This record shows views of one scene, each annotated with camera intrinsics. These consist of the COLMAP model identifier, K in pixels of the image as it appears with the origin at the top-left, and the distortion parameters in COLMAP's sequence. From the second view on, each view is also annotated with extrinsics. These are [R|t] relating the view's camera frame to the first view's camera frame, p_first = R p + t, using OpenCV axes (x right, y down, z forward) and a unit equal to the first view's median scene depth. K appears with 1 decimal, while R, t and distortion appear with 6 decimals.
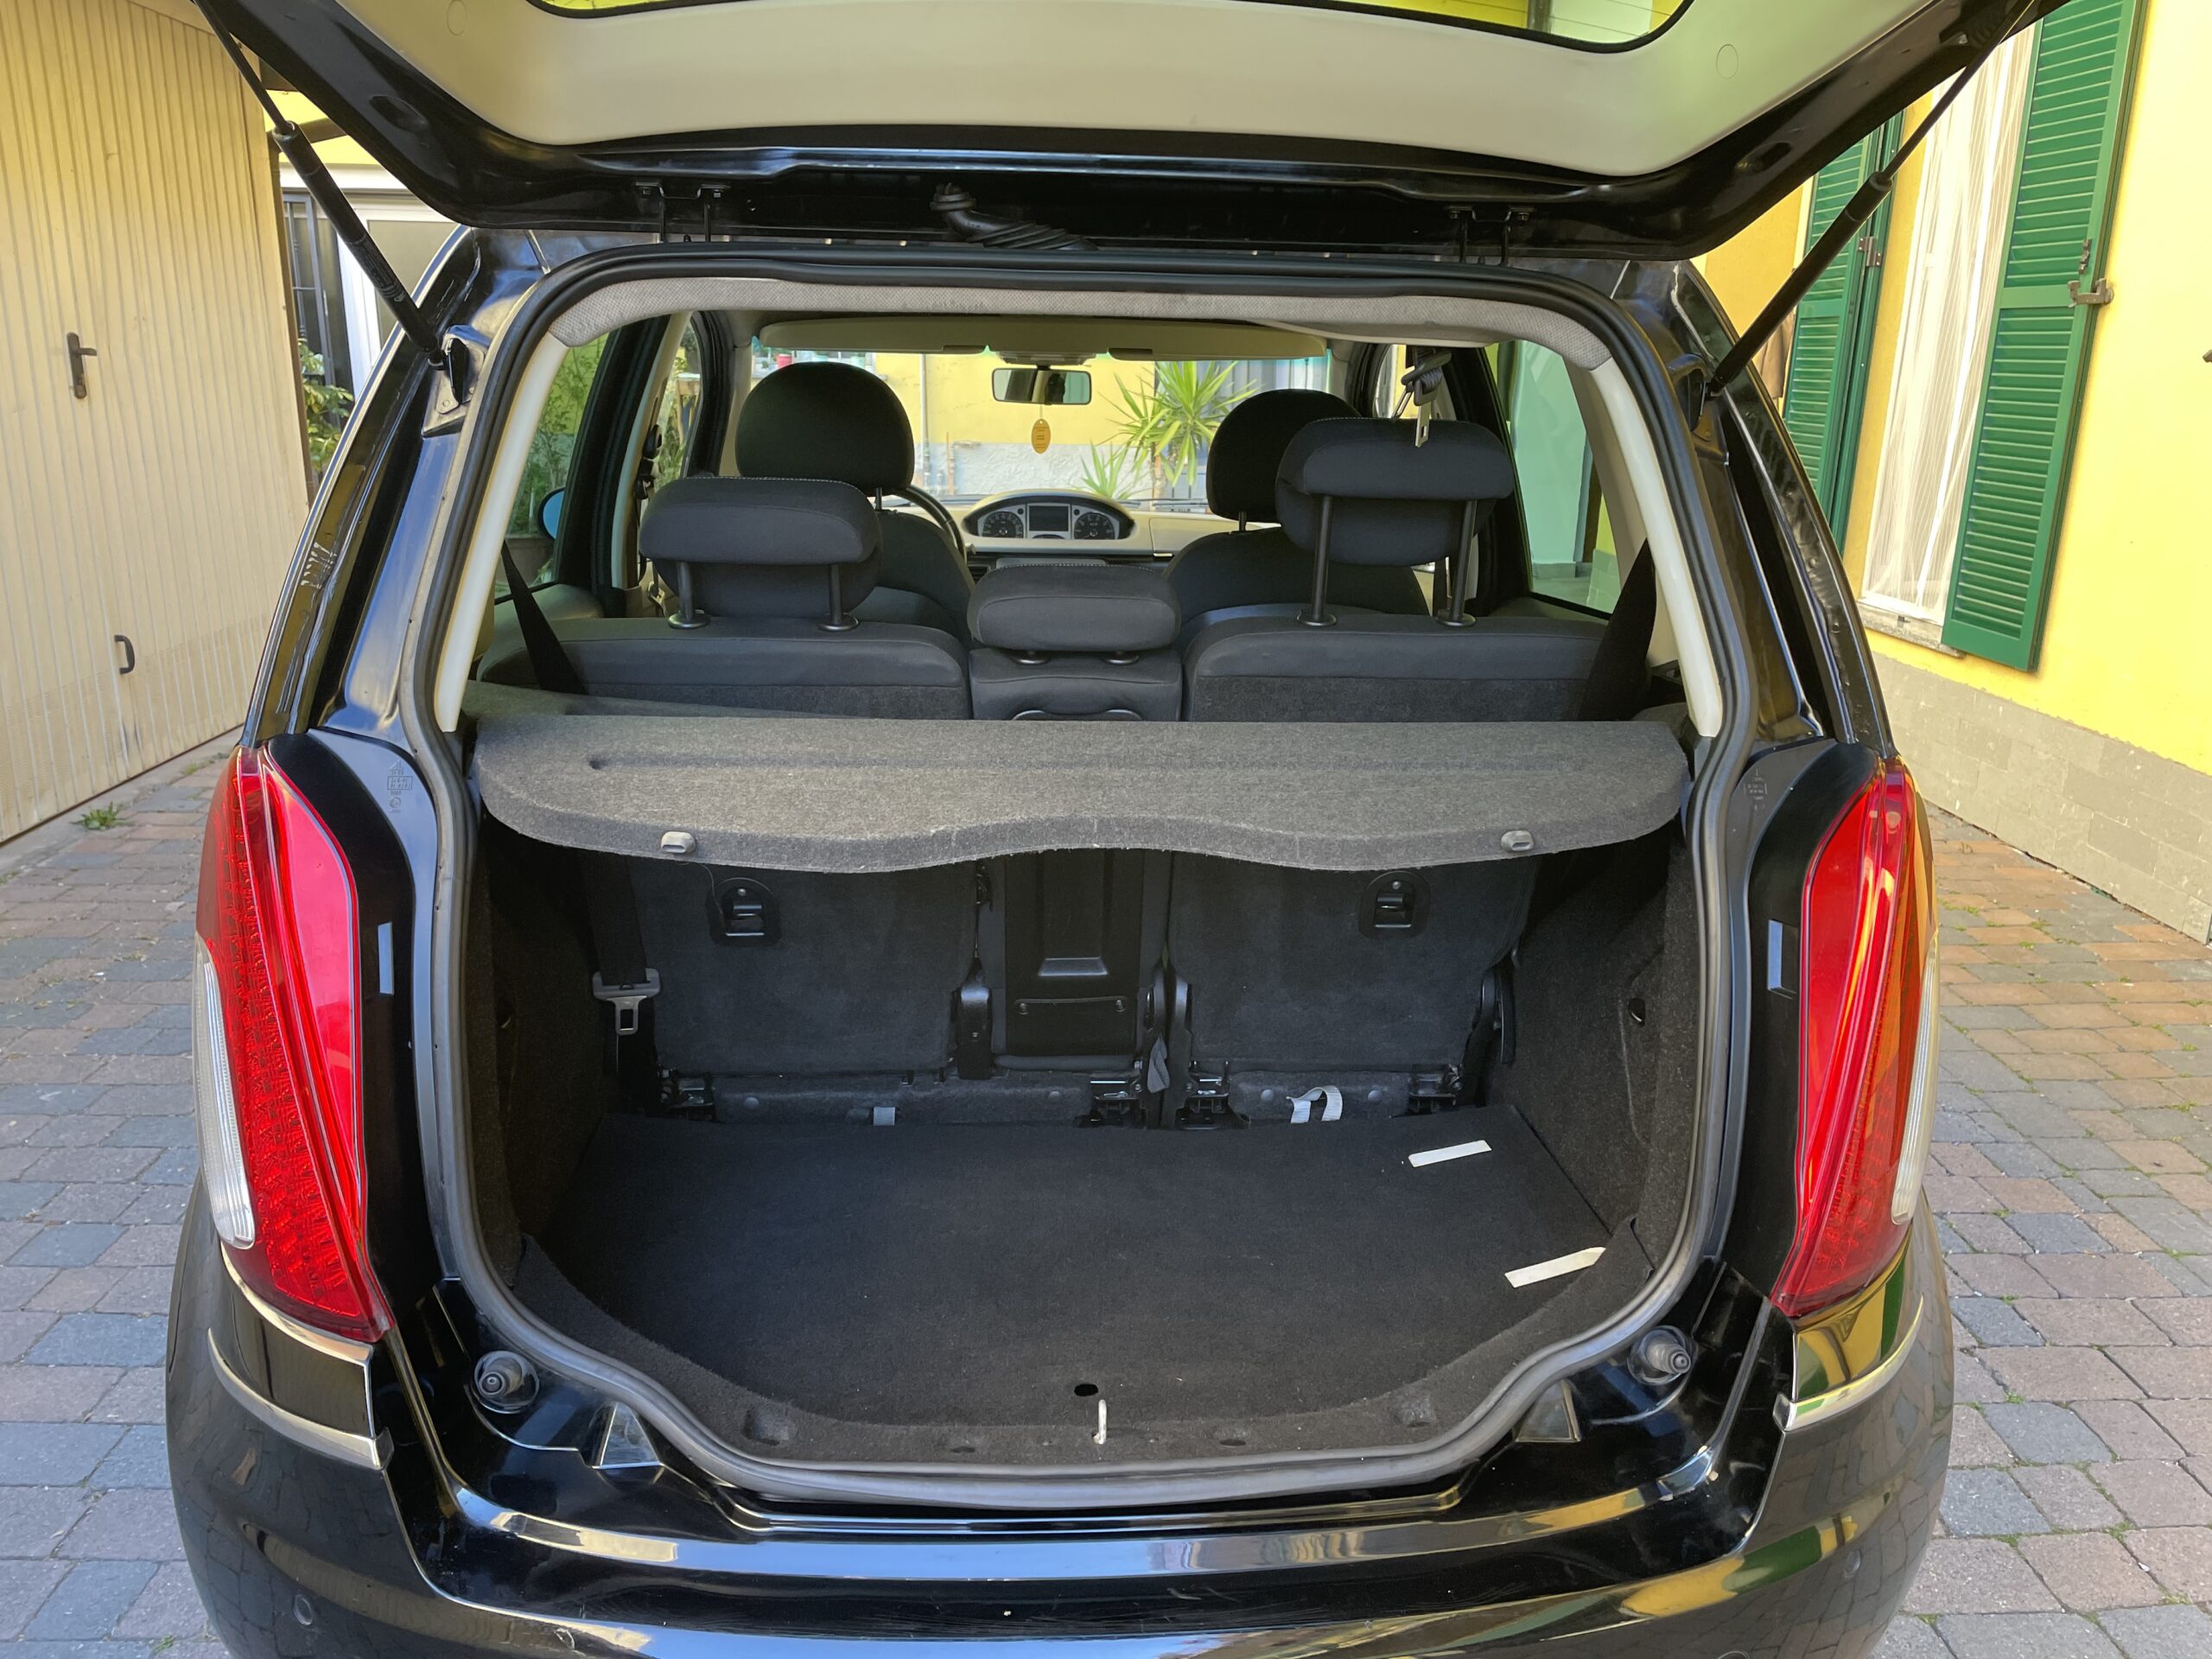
lens RADIAL K [[1664.1, 0, 1120.3], [0, 1664.1, 834.4], [0, 0, 1]] dist [0.087729, -0.103801]
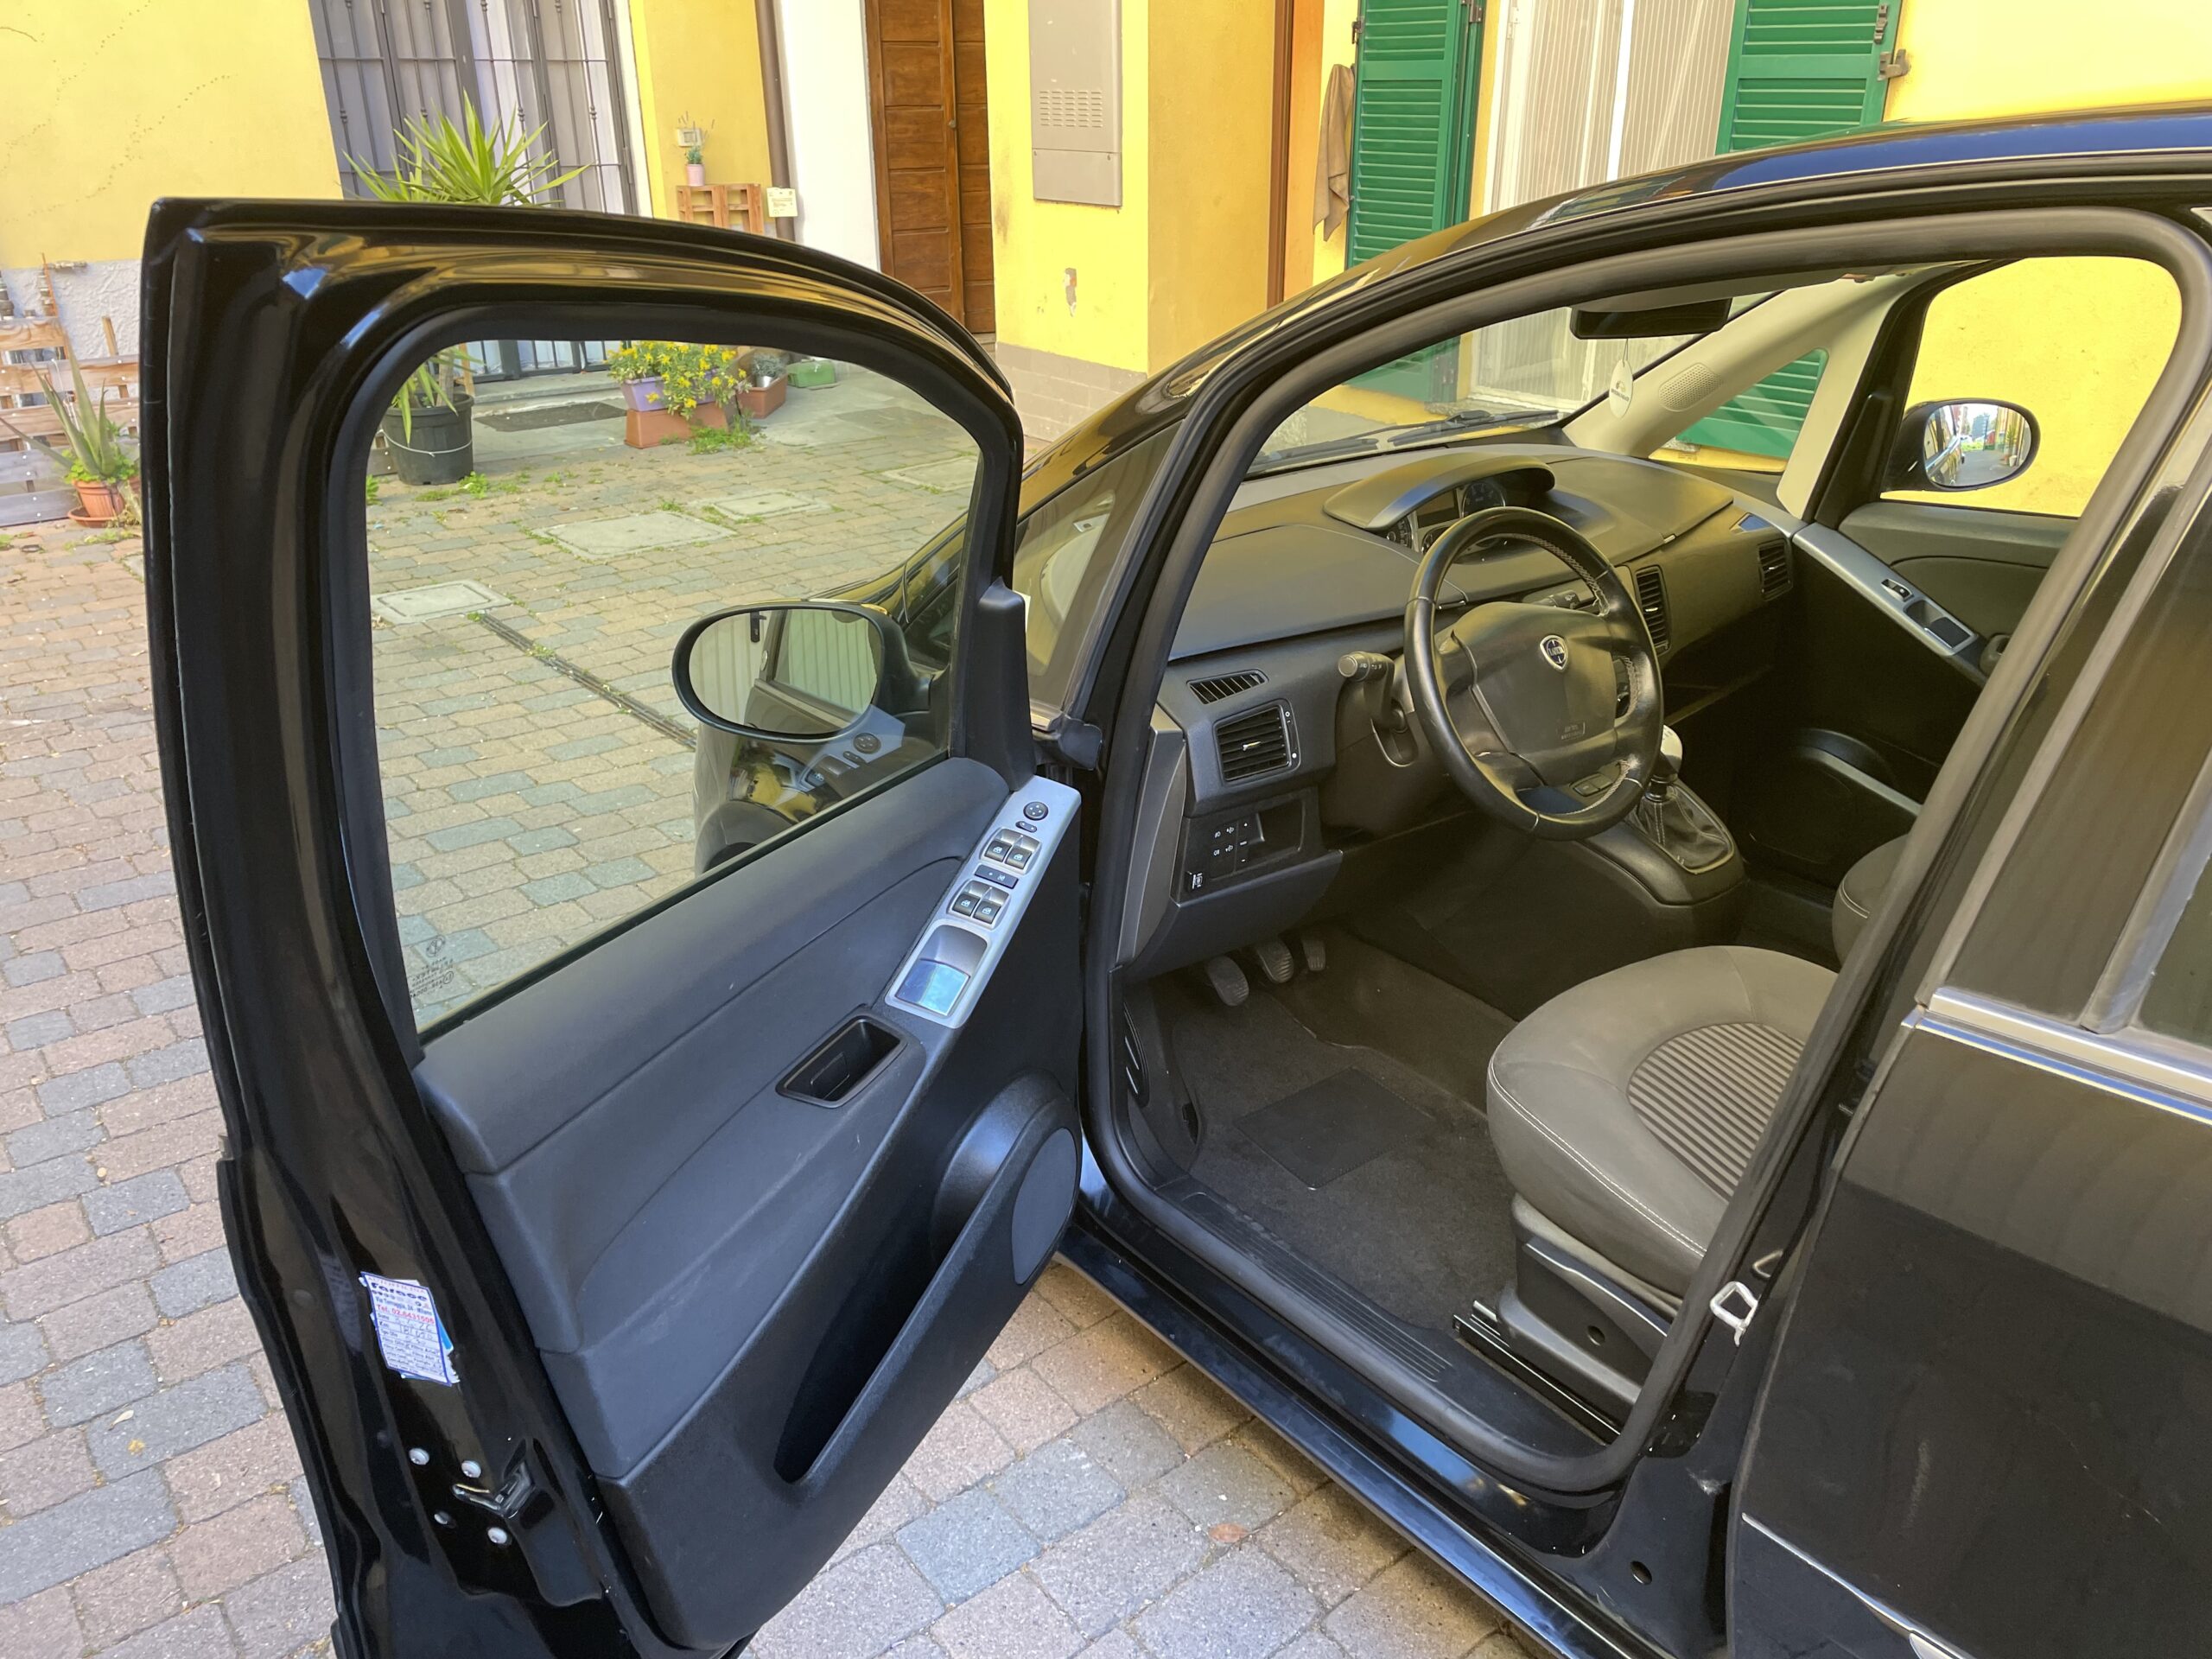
lens RADIAL K [[1664.1, 0, 1114.4], [0, 1664.1, 815.1], [0, 0, 1]] dist [0.087729, -0.103801]
pose [[0.799816, -0.261631, 0.540225, -0.438095], [0.182972, 0.963443, 0.195700, -0.191965], [-0.571678, -0.057678, 0.818449, 0.474957]]
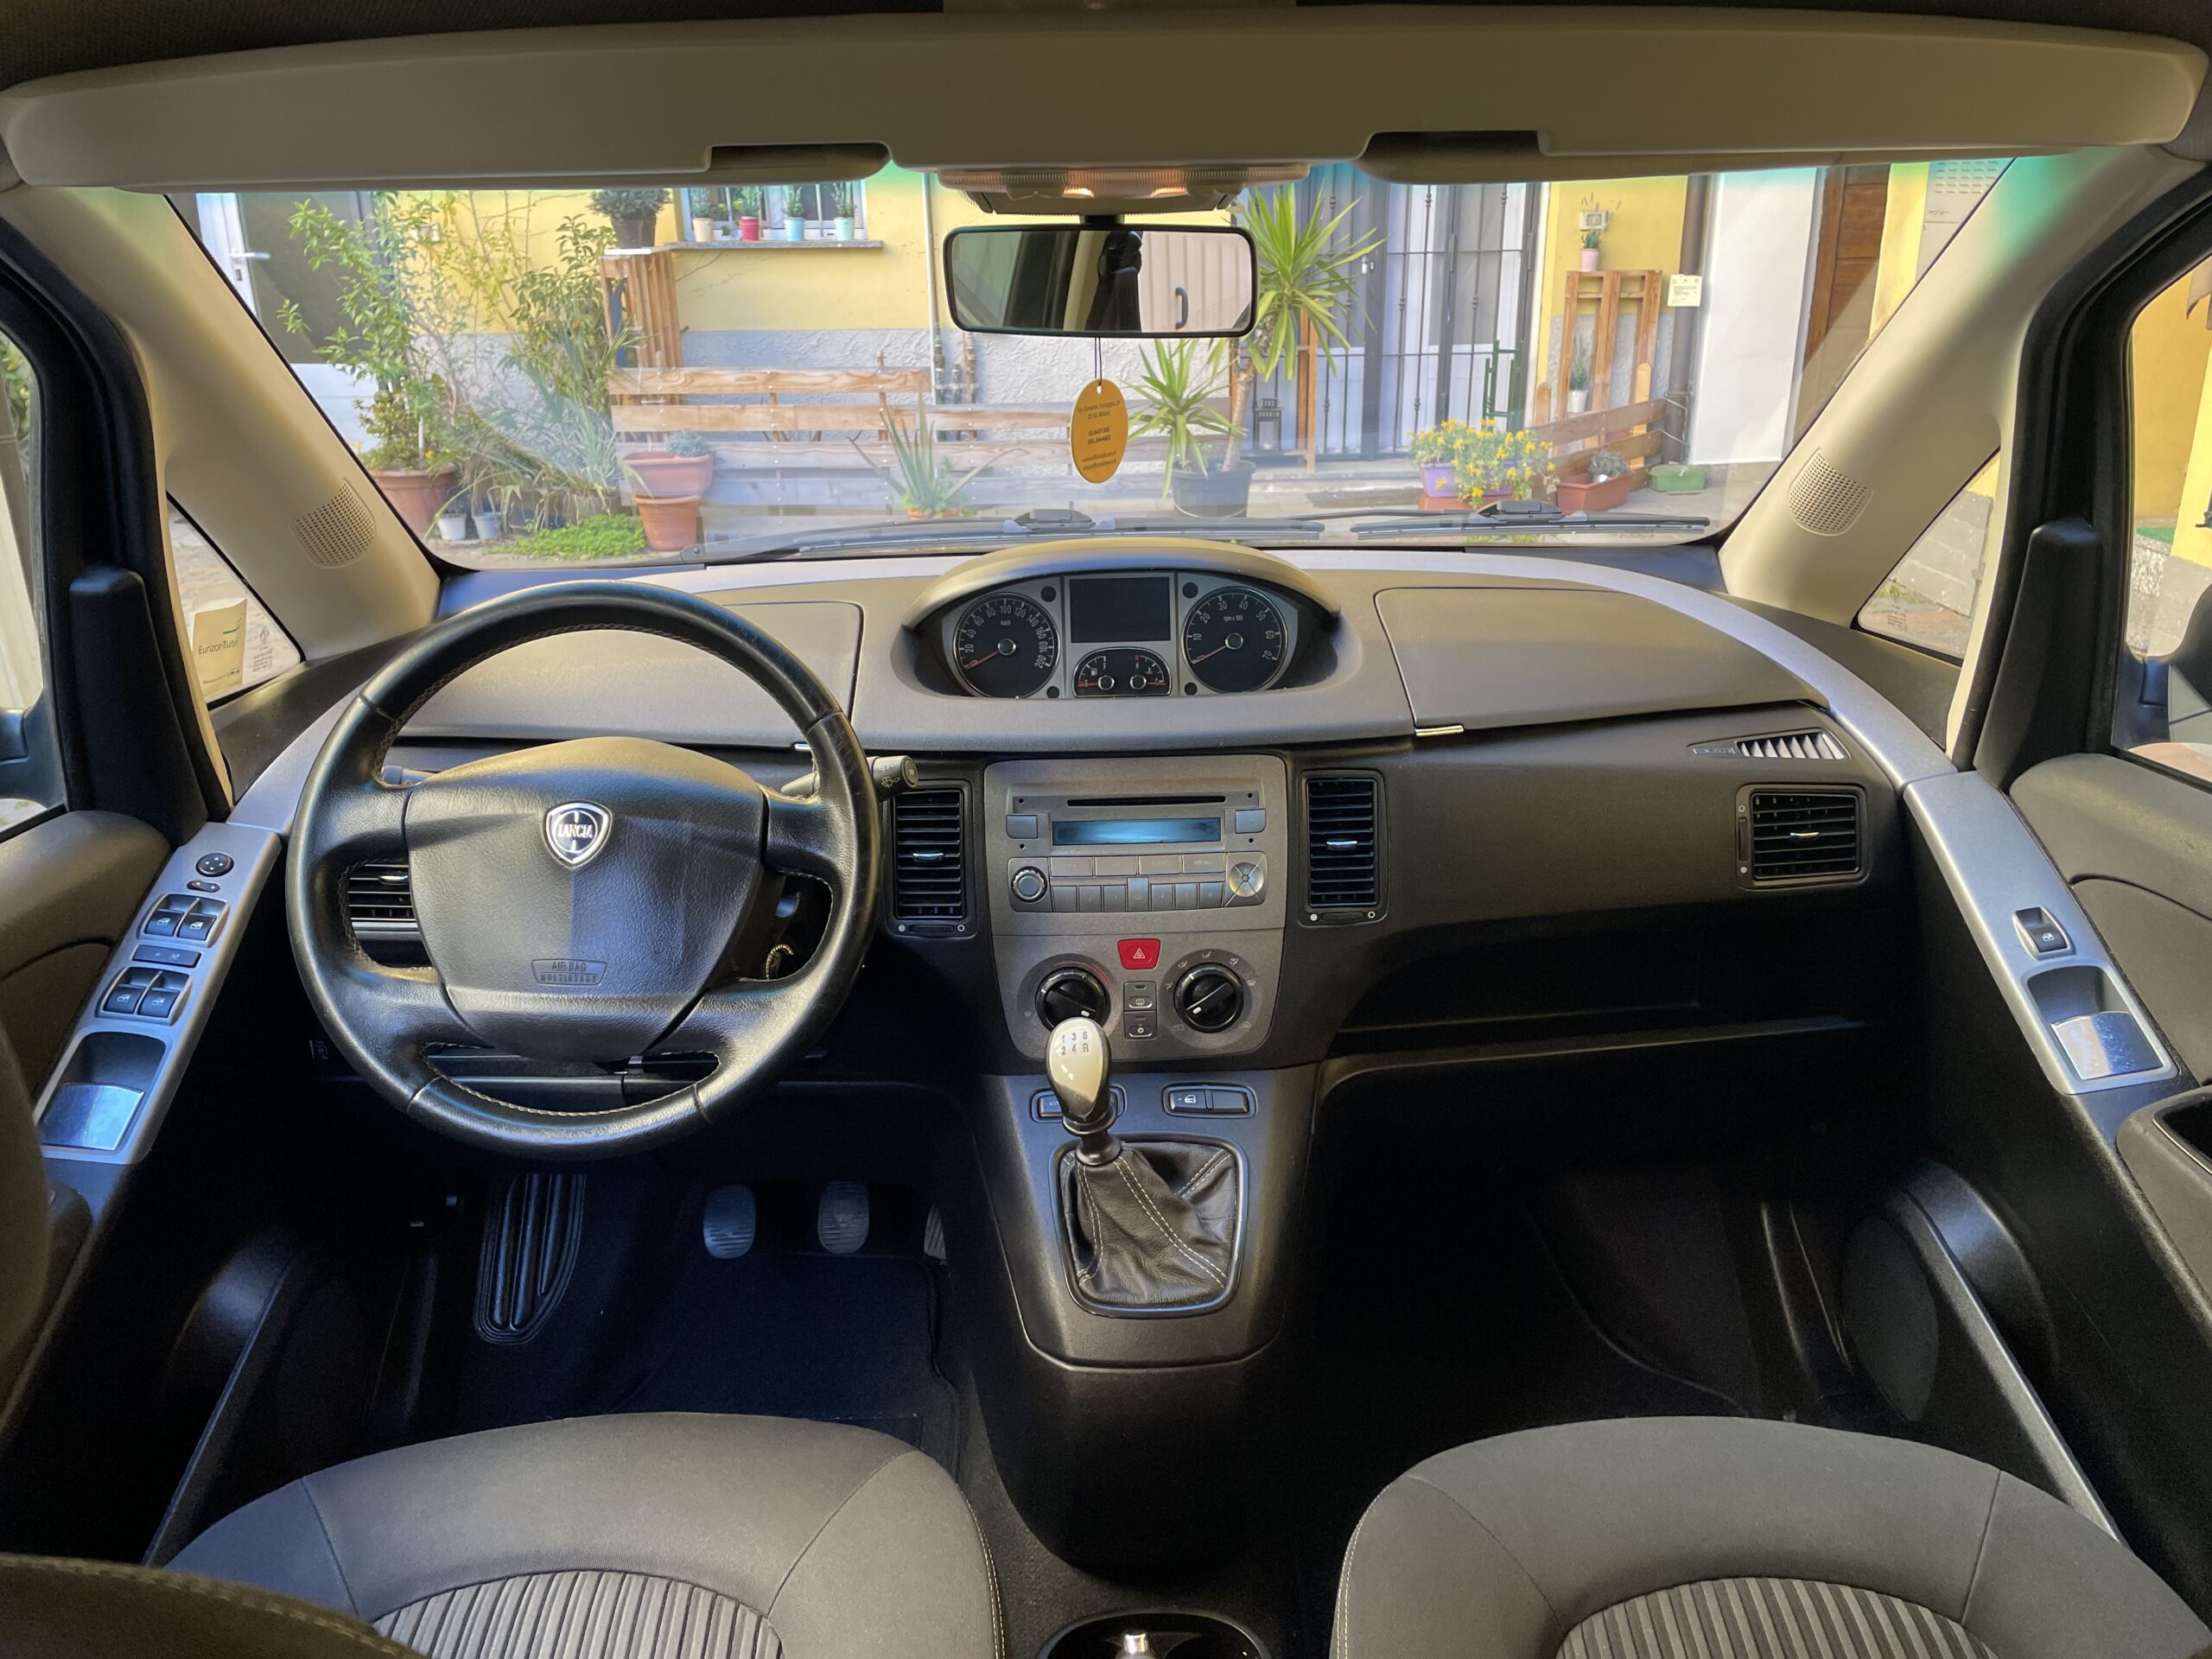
lens RADIAL K [[1664.1, 0, 1117.1], [0, 1664.1, 806.8], [0, 0, 1]] dist [0.087729, -0.103801]
pose [[0.999192, -0.022585, -0.033243, -0.027198], [0.024602, 0.997800, 0.061557, -0.144796], [0.031779, -0.062325, 0.997550, 0.520990]]
